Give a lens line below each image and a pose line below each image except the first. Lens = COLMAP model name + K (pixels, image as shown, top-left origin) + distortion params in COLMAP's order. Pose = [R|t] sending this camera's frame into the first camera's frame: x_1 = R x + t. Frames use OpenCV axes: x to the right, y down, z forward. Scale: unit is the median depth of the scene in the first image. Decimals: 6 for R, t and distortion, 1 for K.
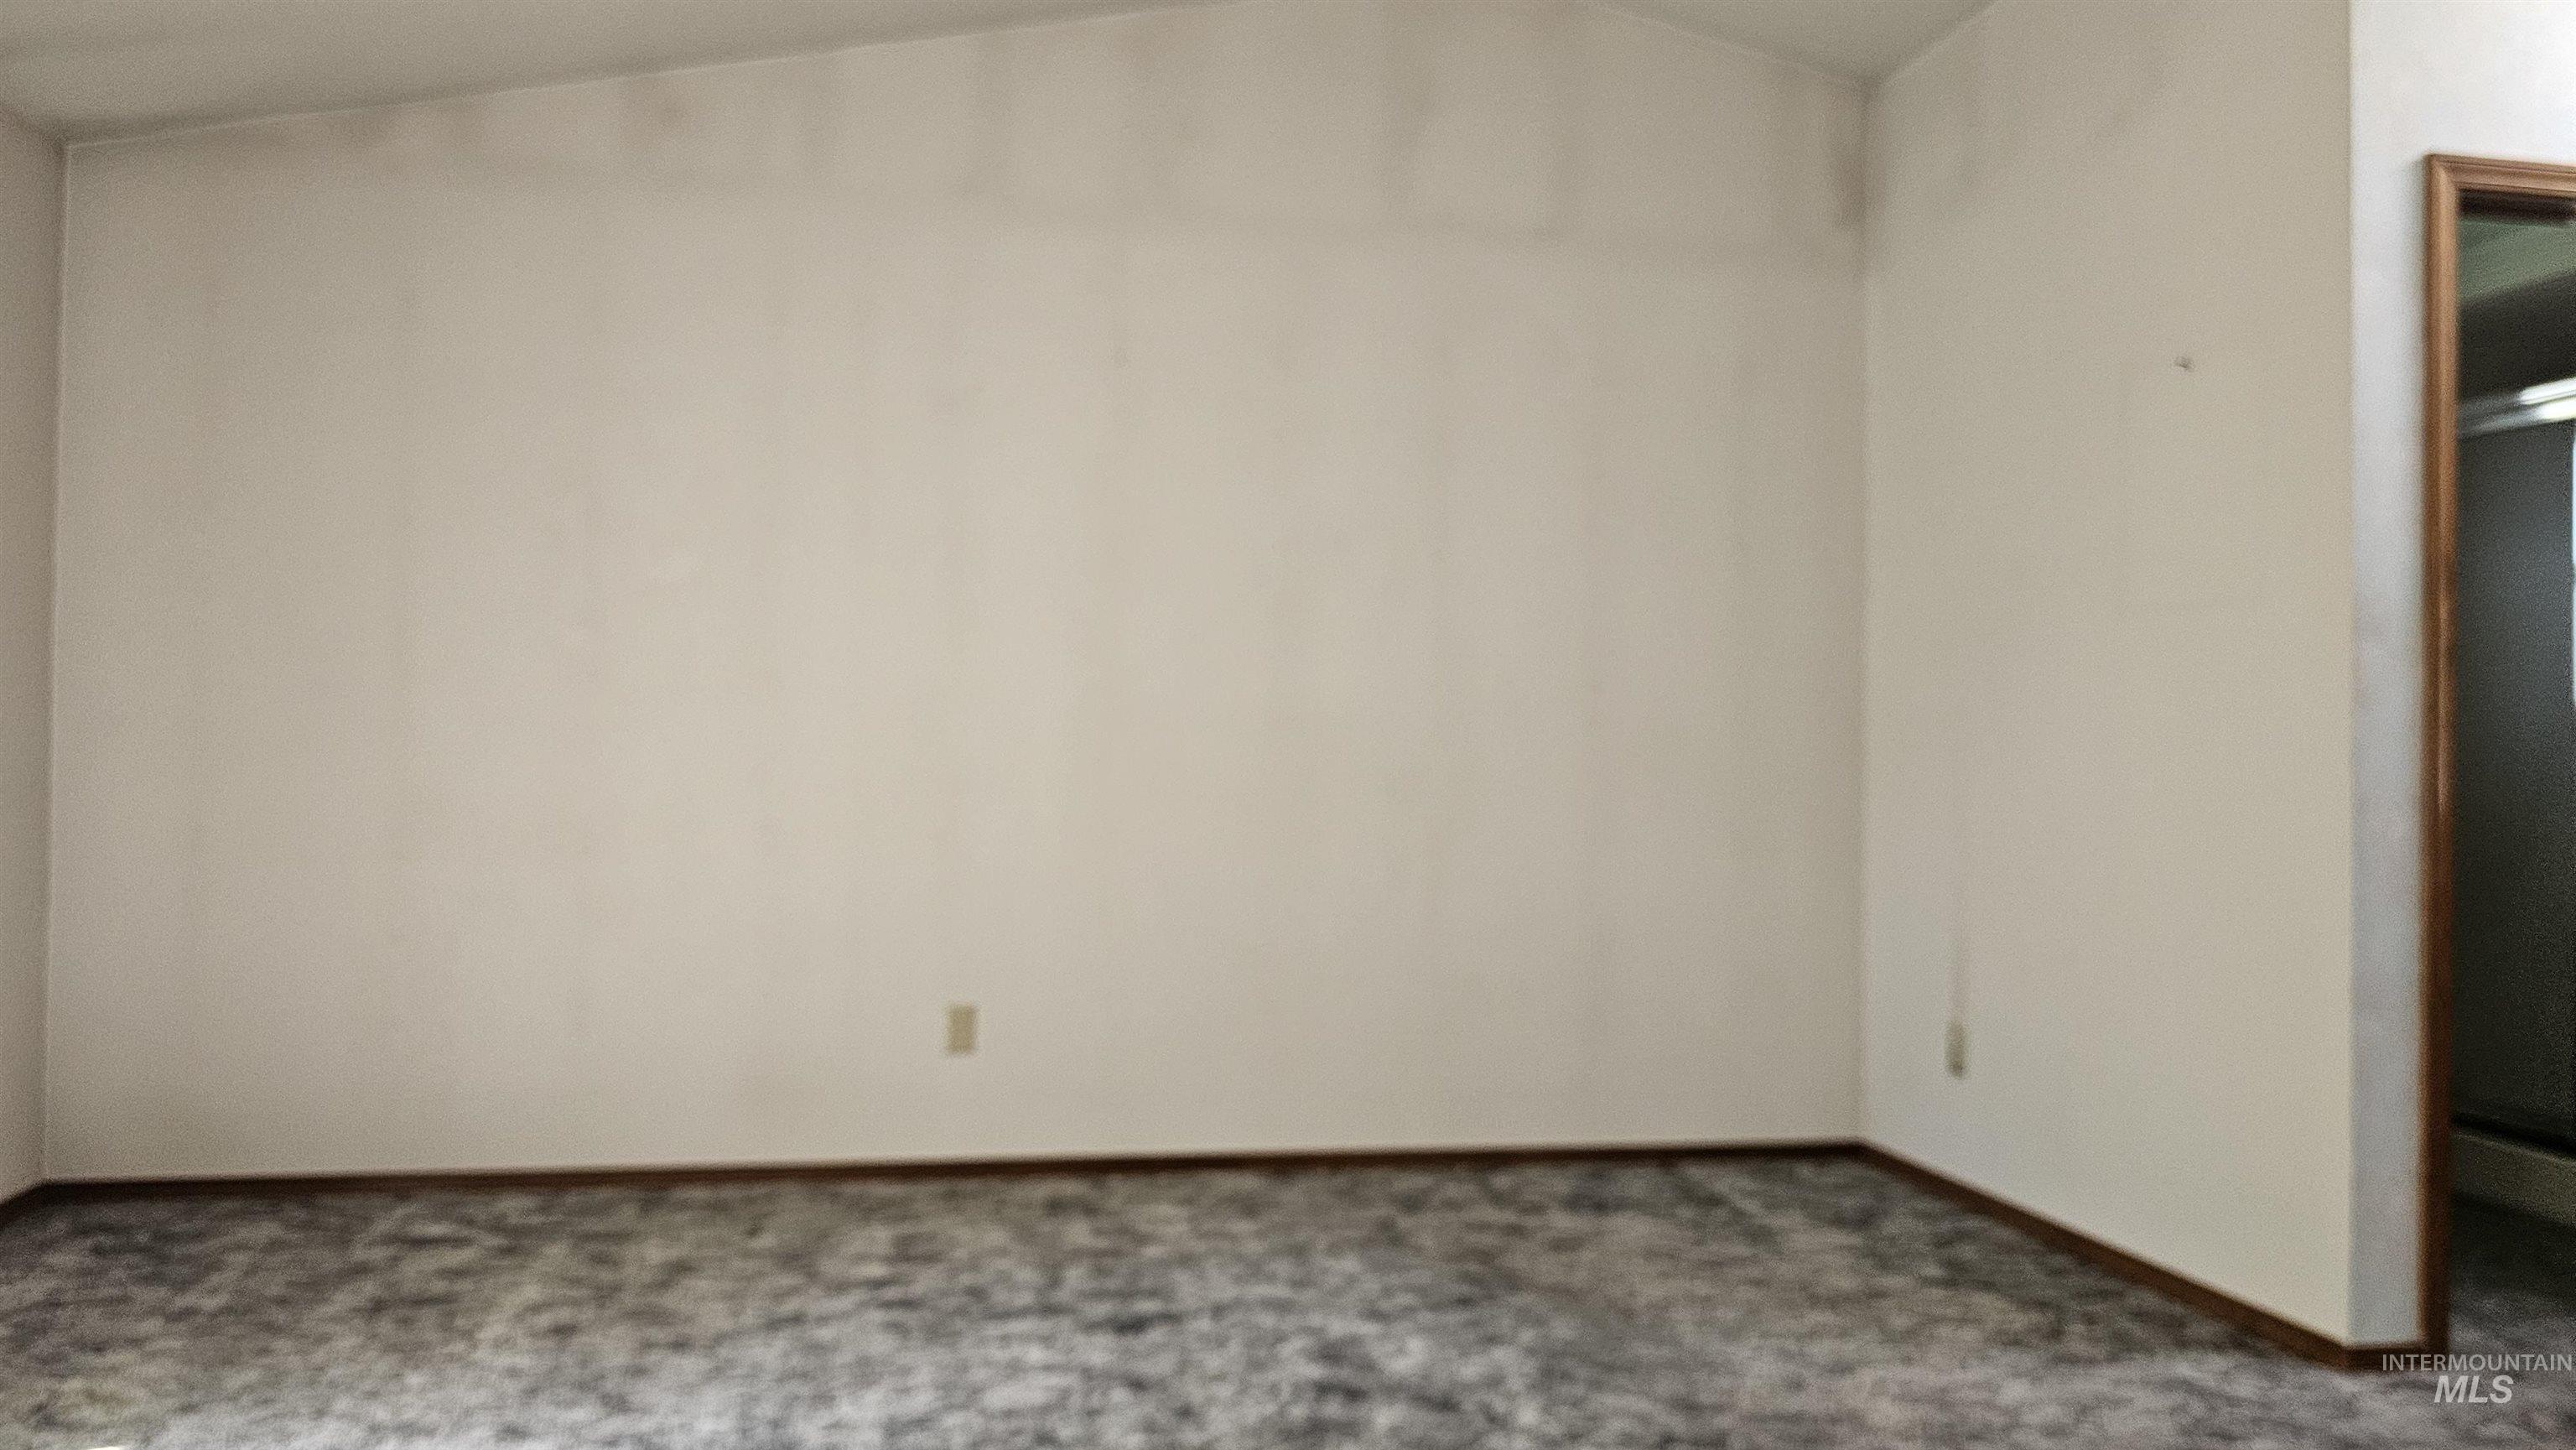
lens RADIAL K [[1751.8, 0, 1288.0], [0, 1751.8, 725.0], [0, 0, 1]] dist [-0.000199, -0.004110]
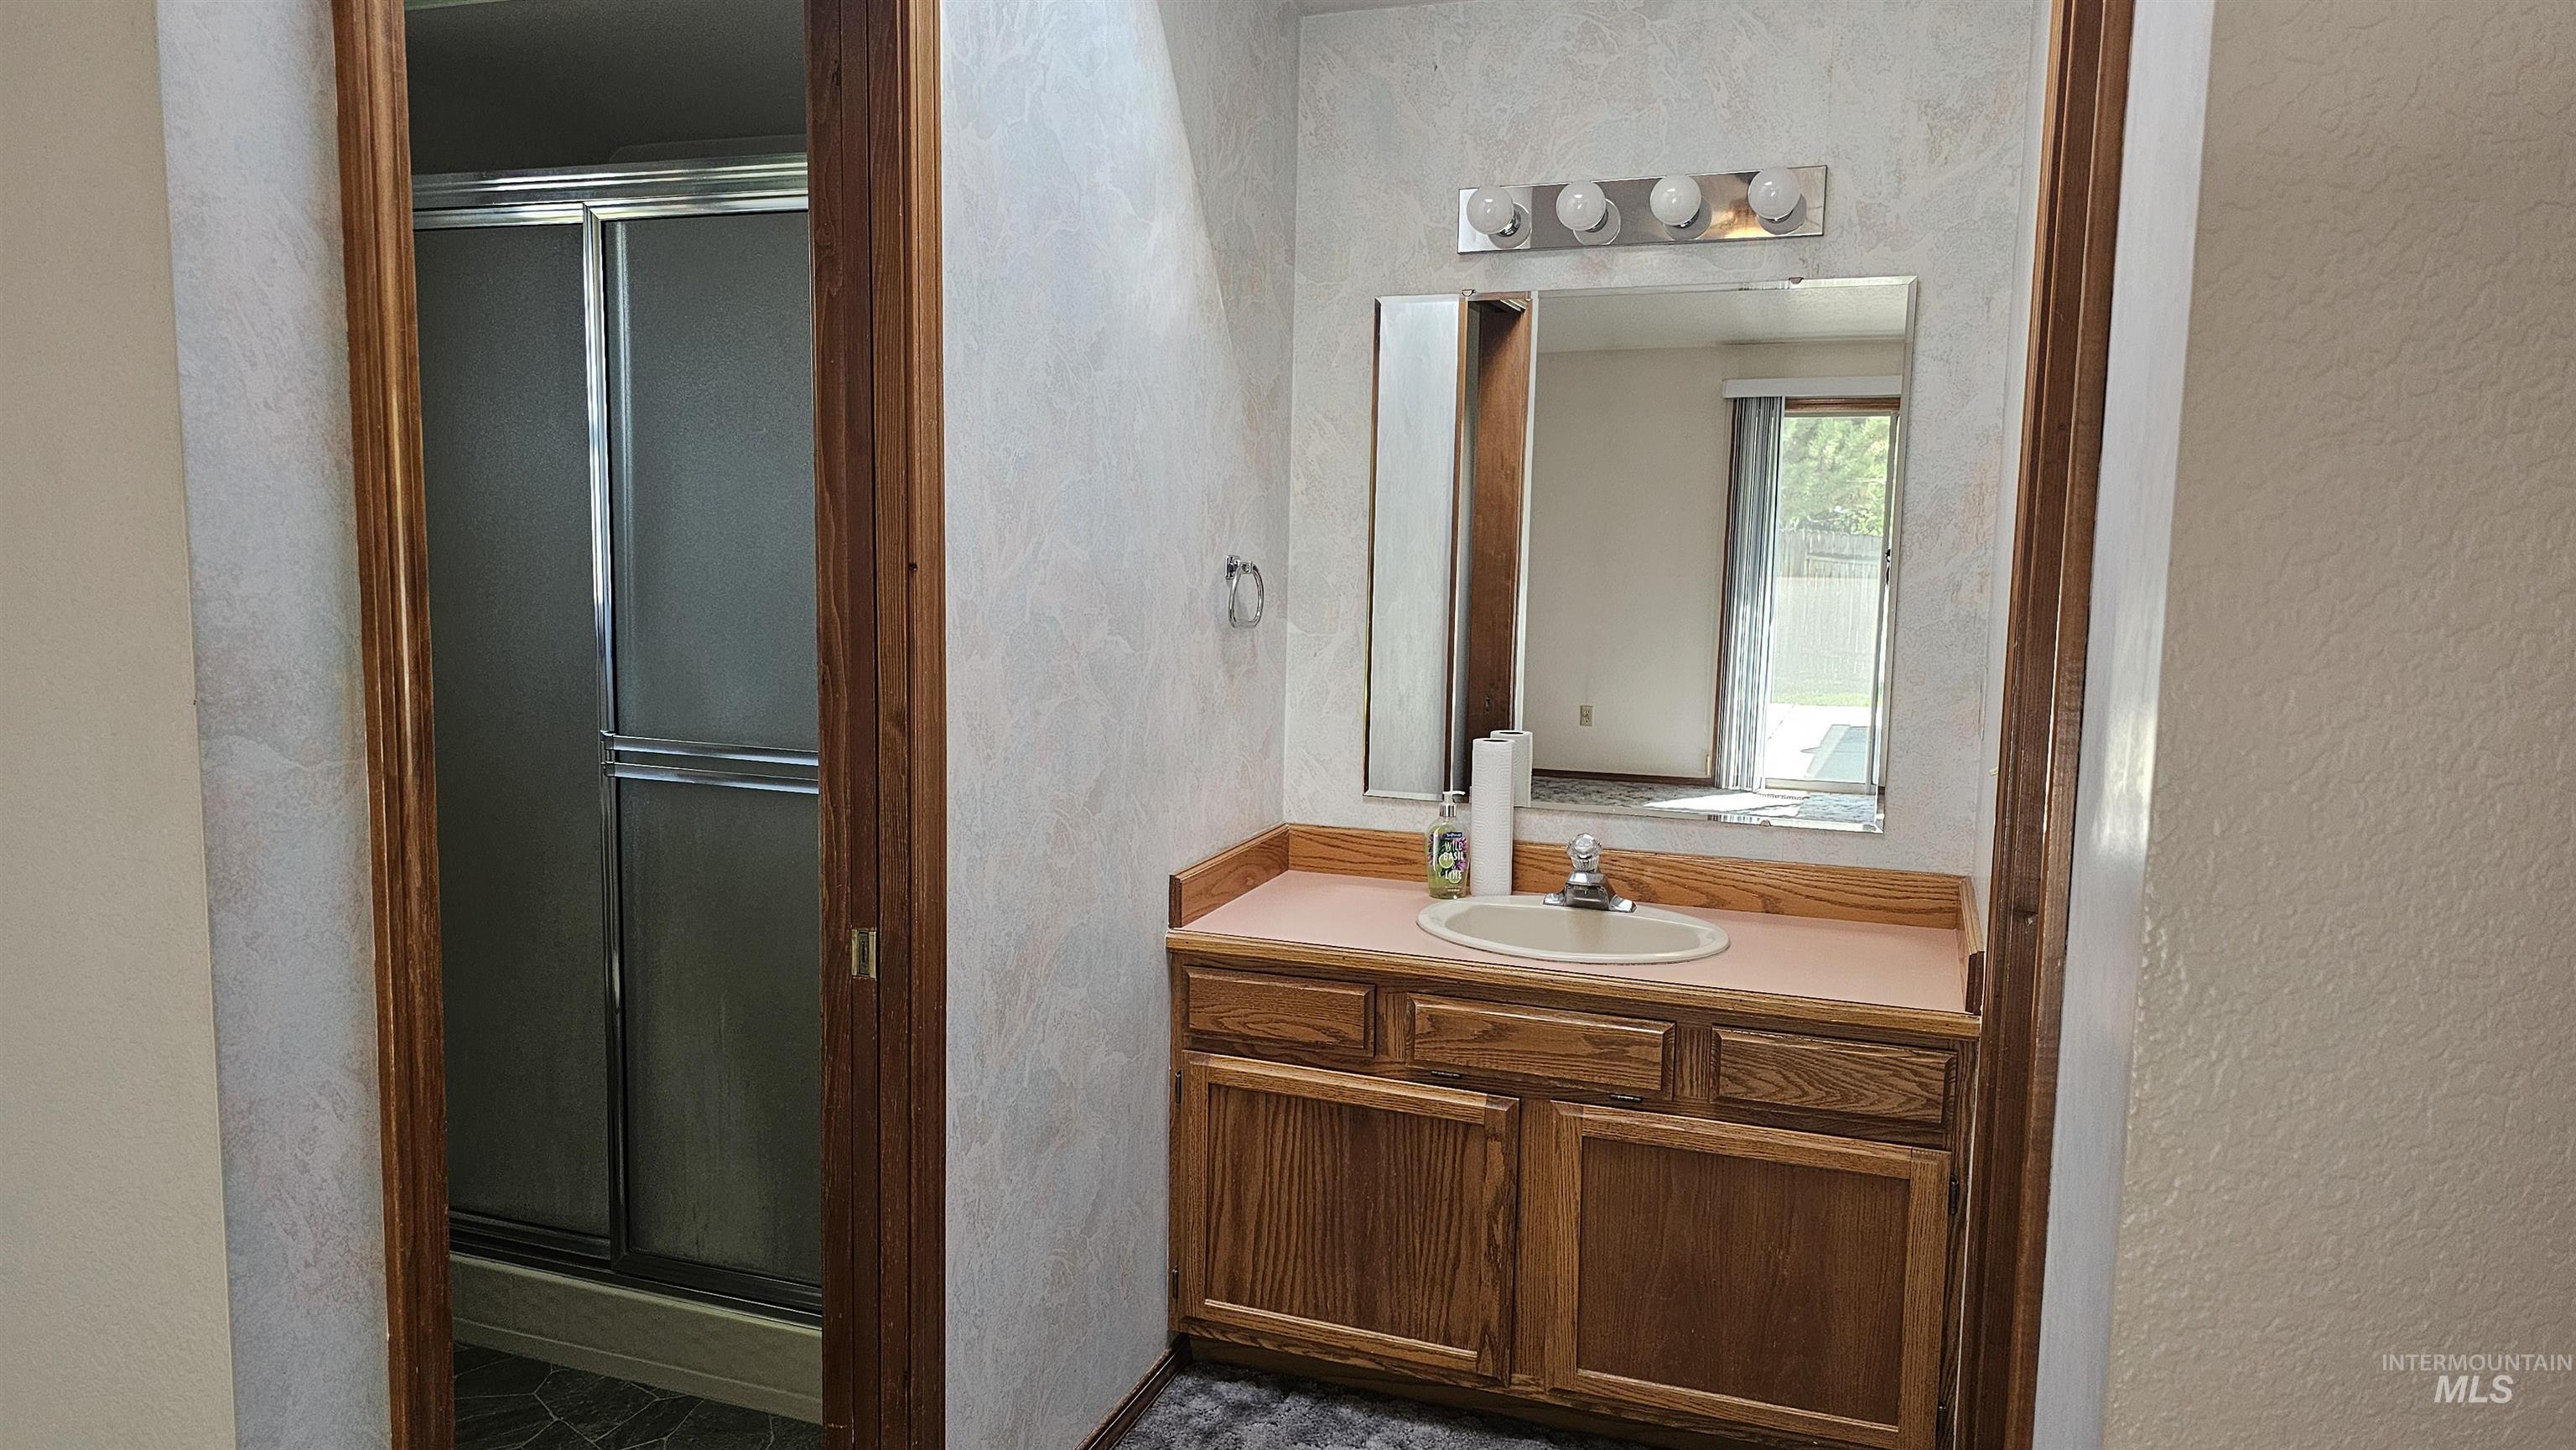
lens RADIAL K [[1751.8, 0, 1288.0], [0, 1751.8, 725.0], [0, 0, 1]] dist [-0.000199, -0.004110]
pose [[0.500793, -0.106101, 0.859039, 0.376052], [-0.013849, 0.991349, 0.130516, -0.106681], [-0.865456, -0.077259, 0.494992, 0.565680]]
